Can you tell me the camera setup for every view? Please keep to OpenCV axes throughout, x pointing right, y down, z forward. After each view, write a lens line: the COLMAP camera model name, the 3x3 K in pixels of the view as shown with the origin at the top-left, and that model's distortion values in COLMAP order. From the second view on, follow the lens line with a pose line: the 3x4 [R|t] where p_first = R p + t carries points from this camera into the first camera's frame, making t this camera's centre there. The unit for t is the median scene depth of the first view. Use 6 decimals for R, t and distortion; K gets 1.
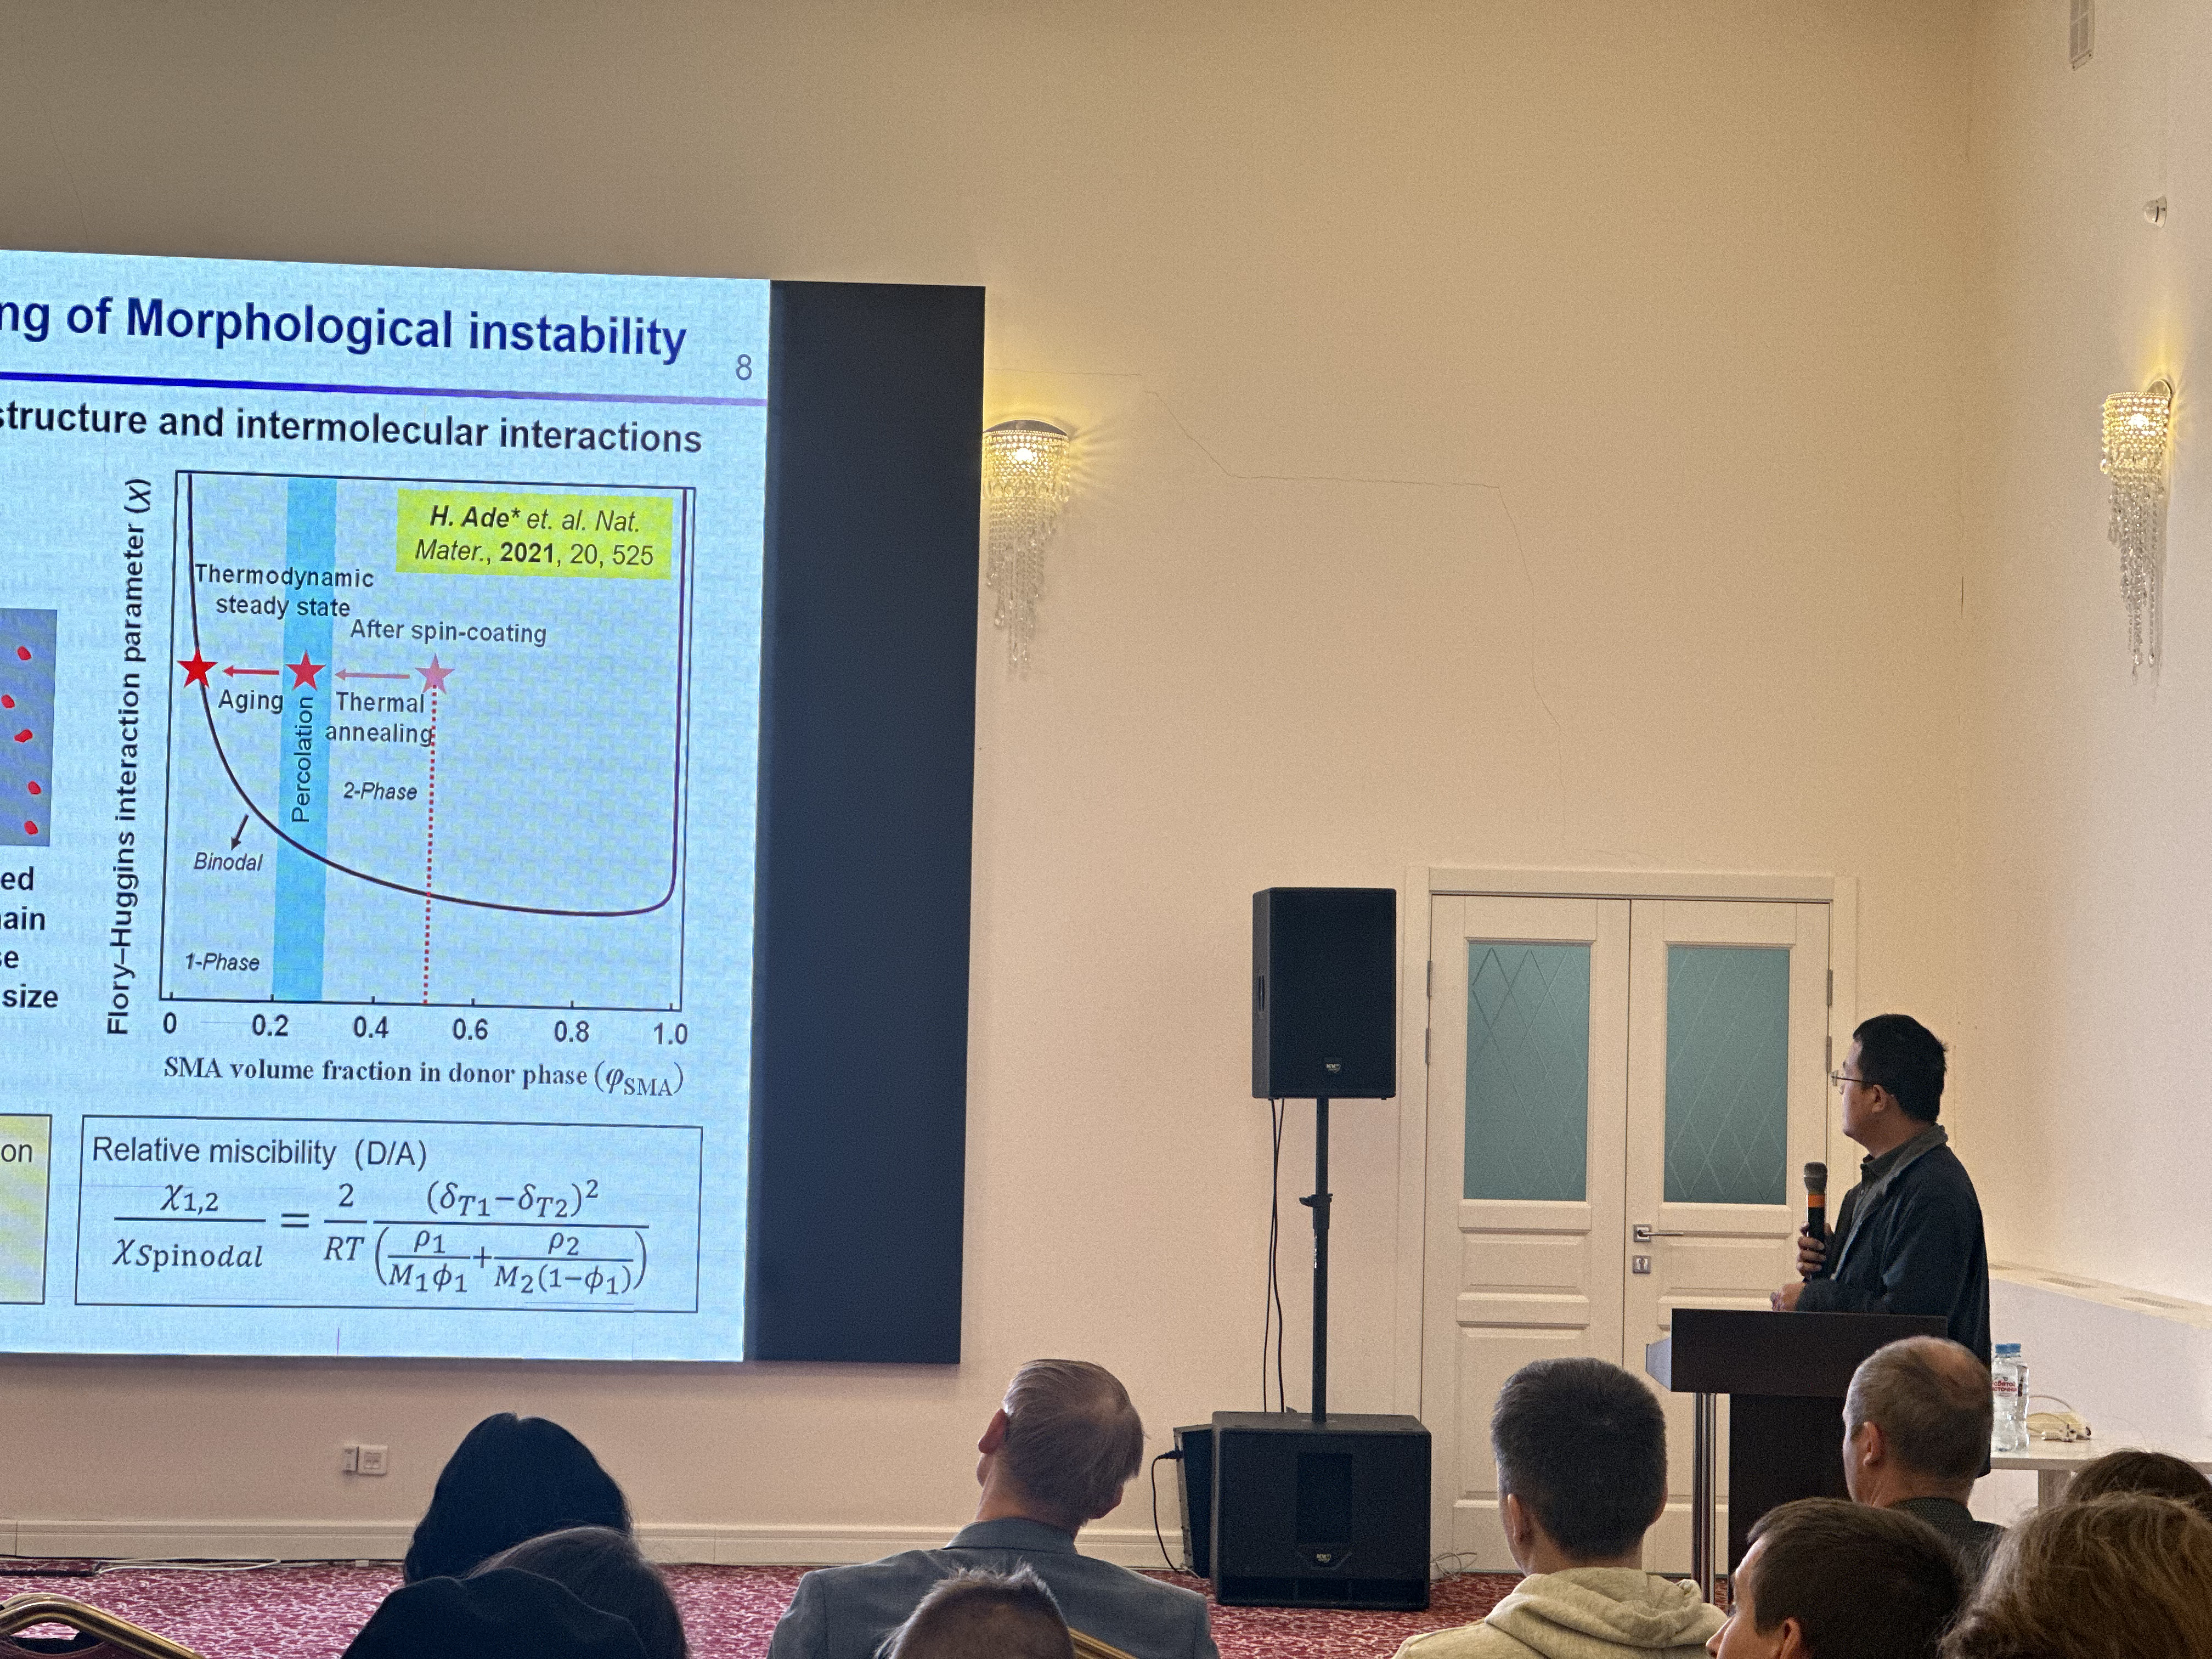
lens RADIAL K [[5044.7, 0, 1064.6], [0, 5044.7, 856.4], [0, 0, 1]] dist [0.082296, 0.000000]
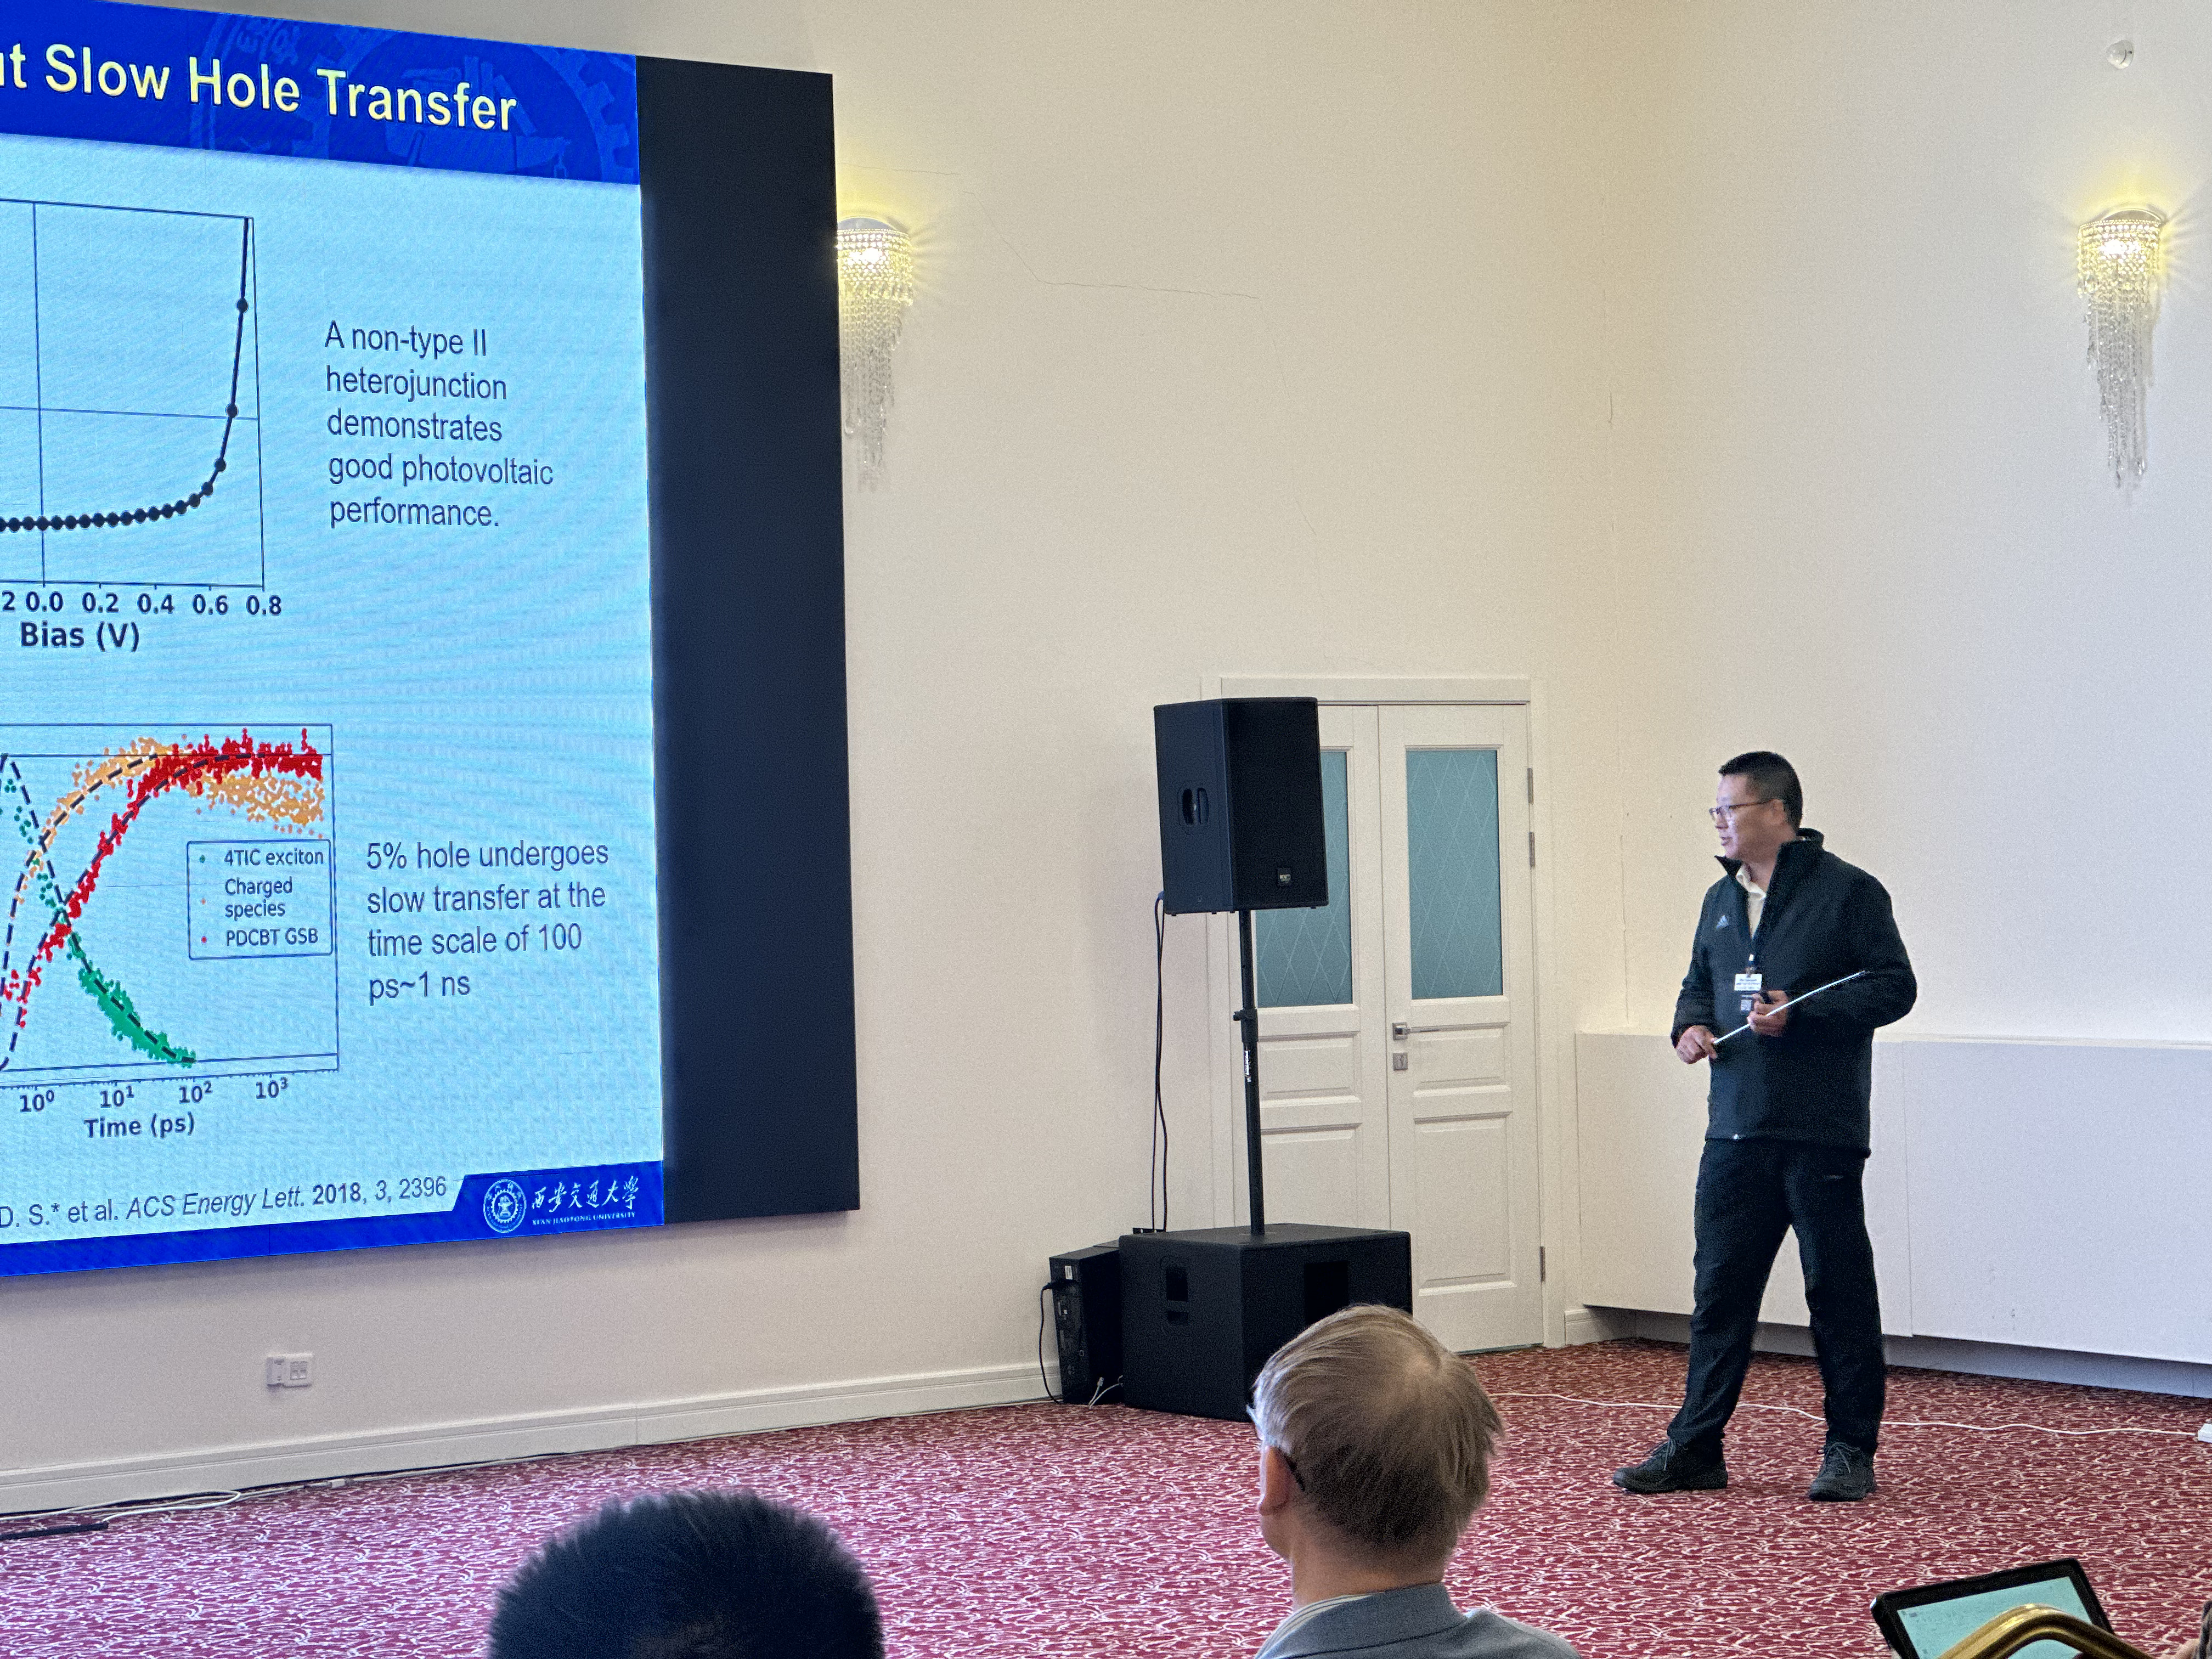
lens RADIAL K [[5044.7, 0, 1102.1], [0, 5044.7, 885.3], [0, 0, 1]] dist [0.082296, 0.000000]
pose [[0.835686, -0.045004, 0.547360, -0.502526], [0.024021, 0.998678, 0.045438, -0.002983], [-0.548682, -0.024824, 0.835663, 0.180259]]
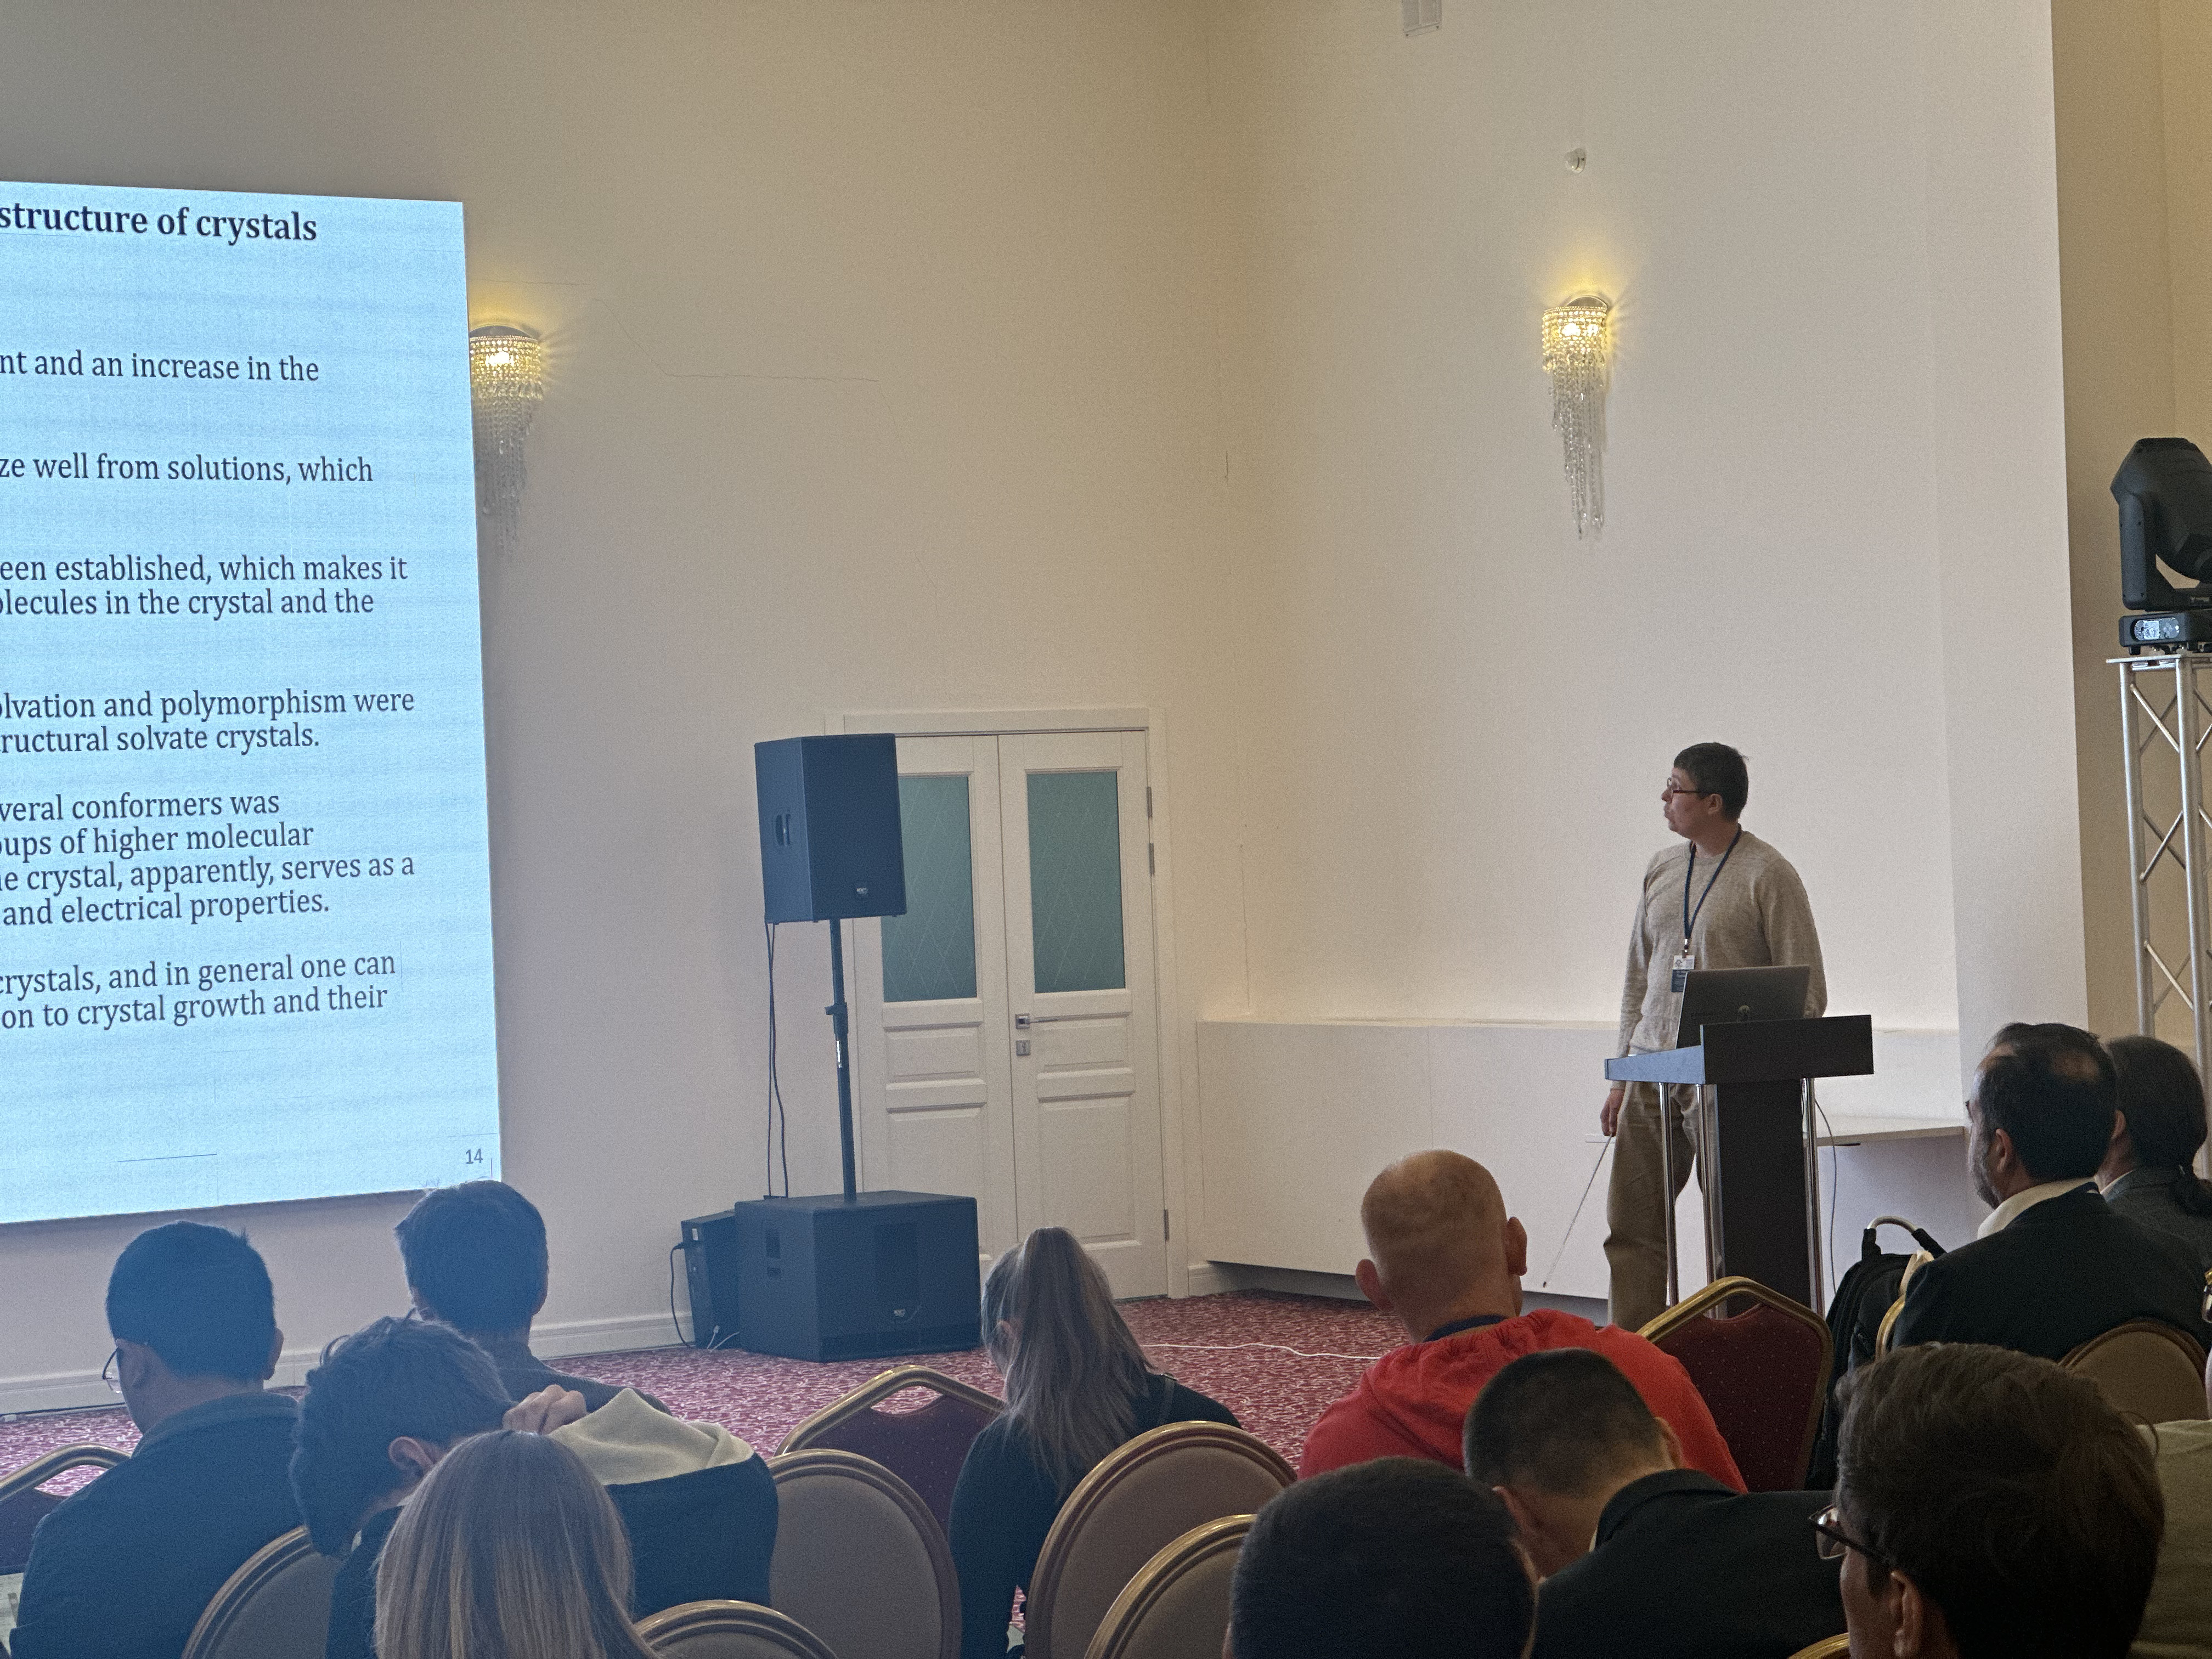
lens RADIAL K [[5044.7, 0, 1105.8], [0, 5044.7, 834.7], [0, 0, 1]] dist [0.082296, 0.000000]
pose [[0.878188, -0.054267, 0.475228, -0.427010], [0.042115, 0.998457, 0.036188, -0.009964], [-0.476459, -0.011766, 0.879118, -0.035244]]
